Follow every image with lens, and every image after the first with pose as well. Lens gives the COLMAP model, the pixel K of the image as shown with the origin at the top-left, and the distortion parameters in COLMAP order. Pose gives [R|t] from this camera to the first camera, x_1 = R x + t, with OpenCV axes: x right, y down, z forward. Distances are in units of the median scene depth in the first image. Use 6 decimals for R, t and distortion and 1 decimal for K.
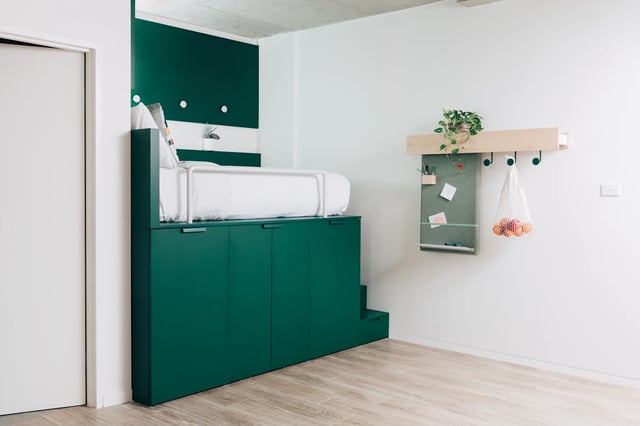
lens RADIAL K [[672.0, 0, 320.0], [0, 672.0, 213.0], [0, 0, 1]] dist [0.001286, 0.002570]
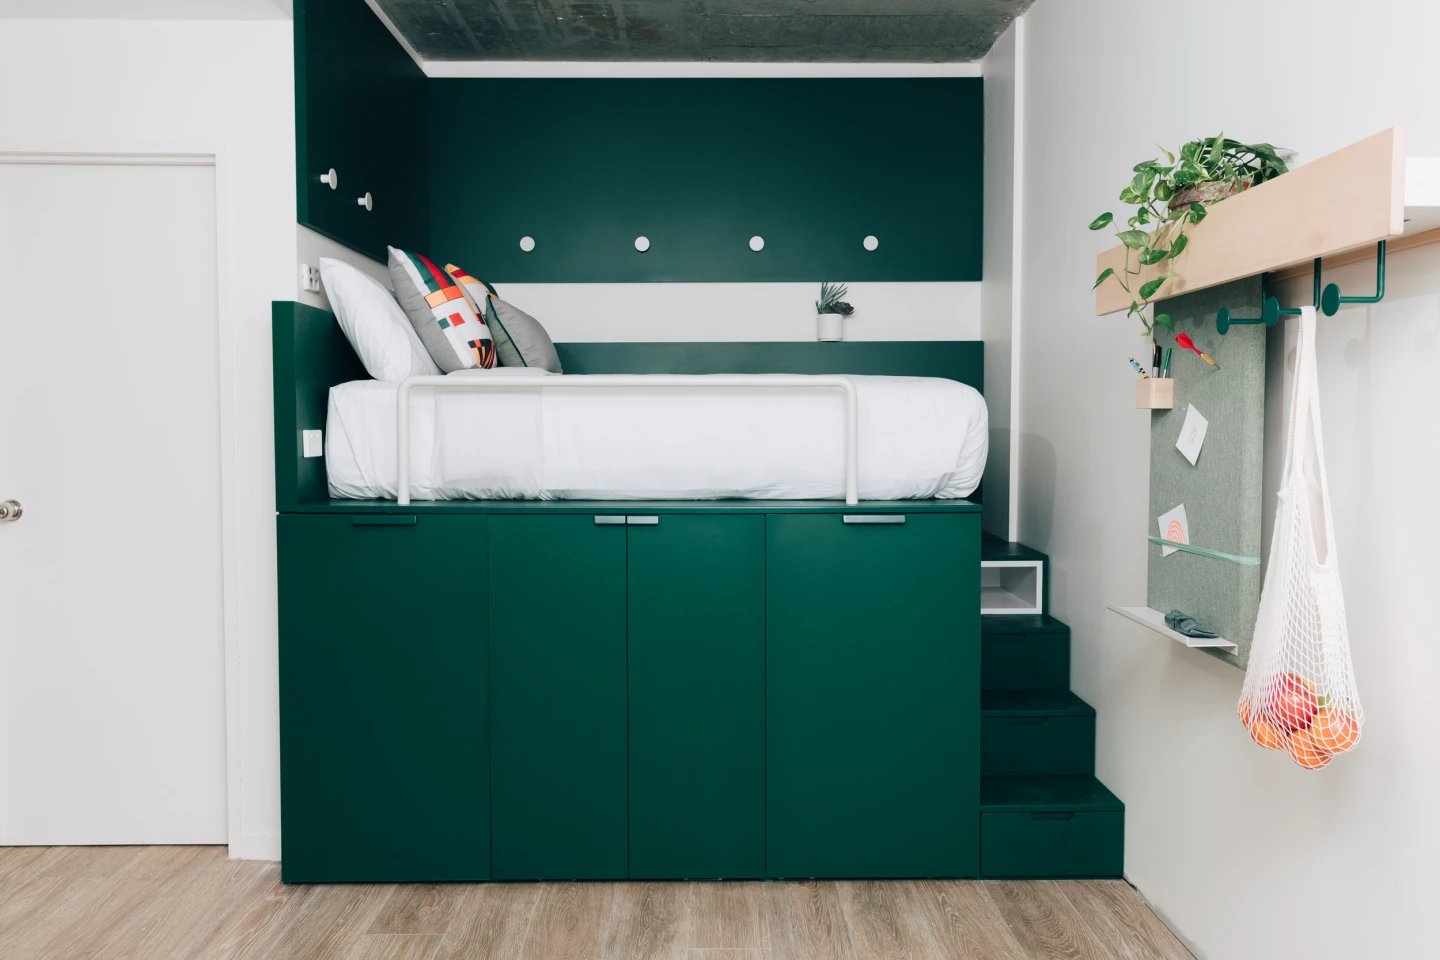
lens RADIAL K [[1165.0, 0, 720.0], [0, 1165.0, 480.0], [0, 0, 1]] dist [0.002147, 0.000370]
pose [[0.659545, 0.028197, -0.751136, 0.453922], [-0.023991, 0.999577, 0.016458, -0.015941], [0.751282, 0.007166, 0.659943, 0.550206]]
